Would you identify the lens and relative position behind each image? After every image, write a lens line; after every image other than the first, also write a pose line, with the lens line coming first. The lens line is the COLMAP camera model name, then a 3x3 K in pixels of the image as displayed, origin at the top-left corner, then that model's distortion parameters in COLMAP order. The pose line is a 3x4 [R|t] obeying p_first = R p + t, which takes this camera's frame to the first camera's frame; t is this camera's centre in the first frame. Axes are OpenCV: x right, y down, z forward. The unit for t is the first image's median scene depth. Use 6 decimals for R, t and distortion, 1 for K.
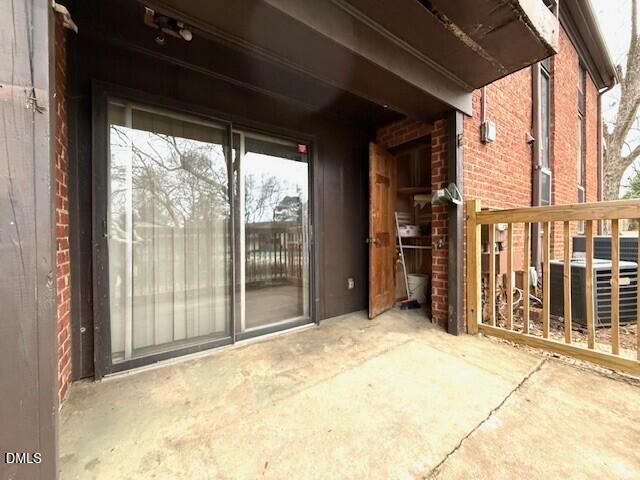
lens RADIAL K [[275.0, 0, 315.3], [0, 275.0, 242.3], [0, 0, 1]] dist [0.001109, -0.000192]
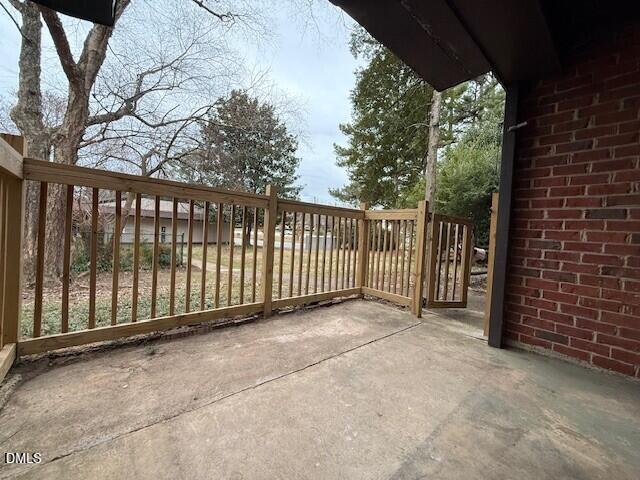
lens RADIAL K [[275.0, 0, 315.3], [0, 275.0, 242.3], [0, 0, 1]] dist [0.001109, -0.000192]
pose [[-0.995192, -0.042869, -0.088061, 0.508063], [-0.048105, 0.997144, 0.058217, 0.023204], [0.085313, 0.062173, -0.994412, 1.881024]]
